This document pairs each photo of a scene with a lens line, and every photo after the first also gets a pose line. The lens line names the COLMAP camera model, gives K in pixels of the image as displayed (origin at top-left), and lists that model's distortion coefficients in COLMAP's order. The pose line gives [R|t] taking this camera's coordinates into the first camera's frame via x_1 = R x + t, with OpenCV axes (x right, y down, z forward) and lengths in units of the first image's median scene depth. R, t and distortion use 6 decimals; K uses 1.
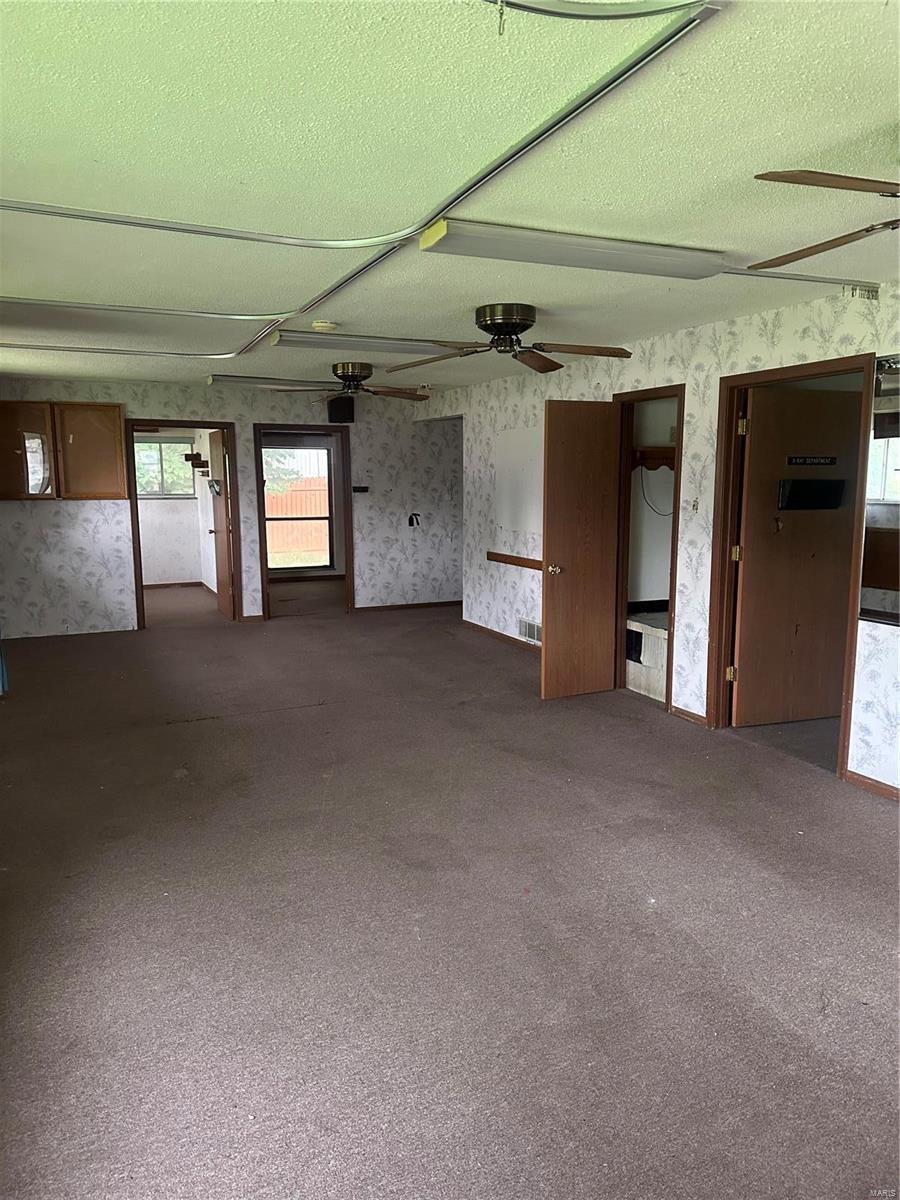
lens RADIAL K [[833.7, 0, 446.6], [0, 833.7, 596.9], [0, 0, 1]] dist [0.049992, -0.099881]
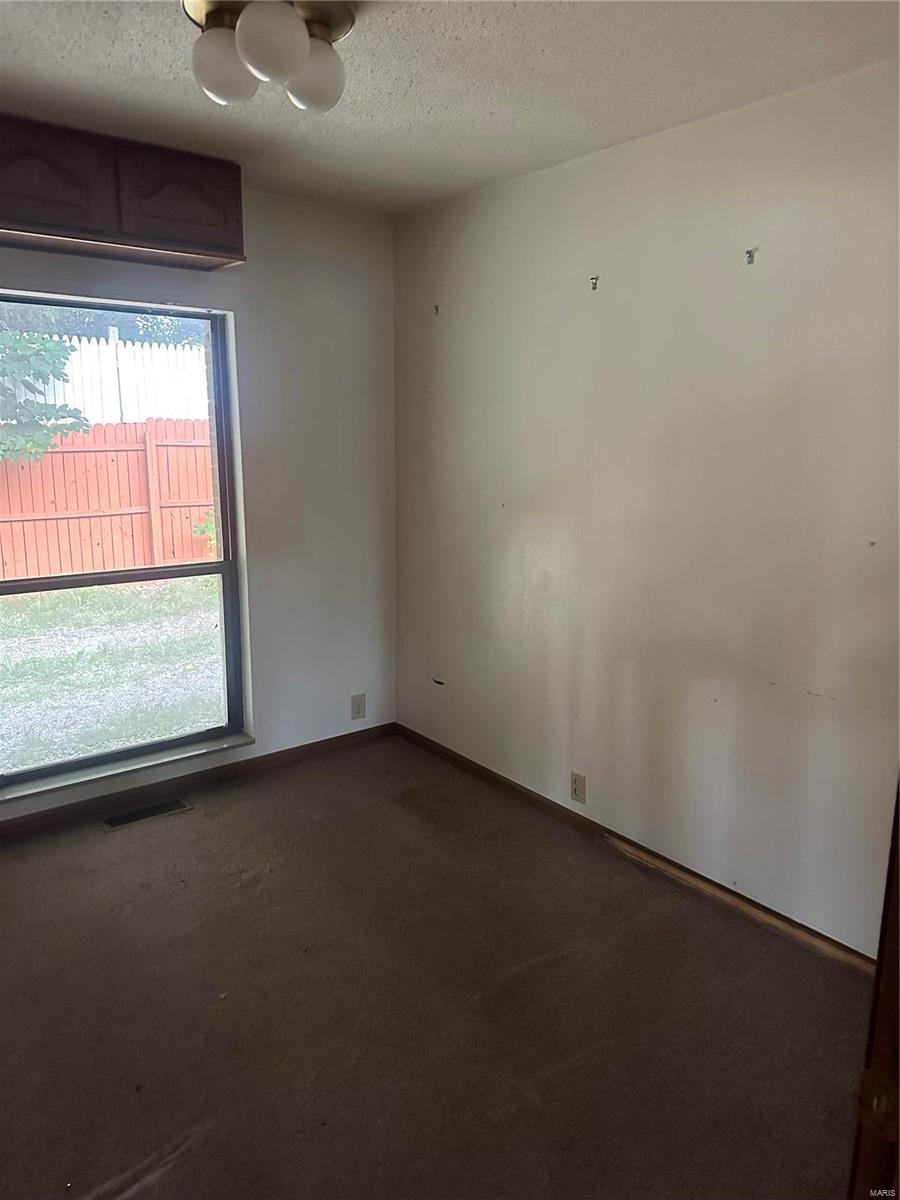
lens RADIAL K [[833.7, 0, 446.6], [0, 833.7, 596.9], [0, 0, 1]] dist [0.049992, -0.099881]
pose [[0.969384, -0.035830, 0.242920, -0.113397], [0.022244, 0.998043, 0.058442, -0.082601], [-0.244539, -0.051249, 0.968284, 0.585159]]
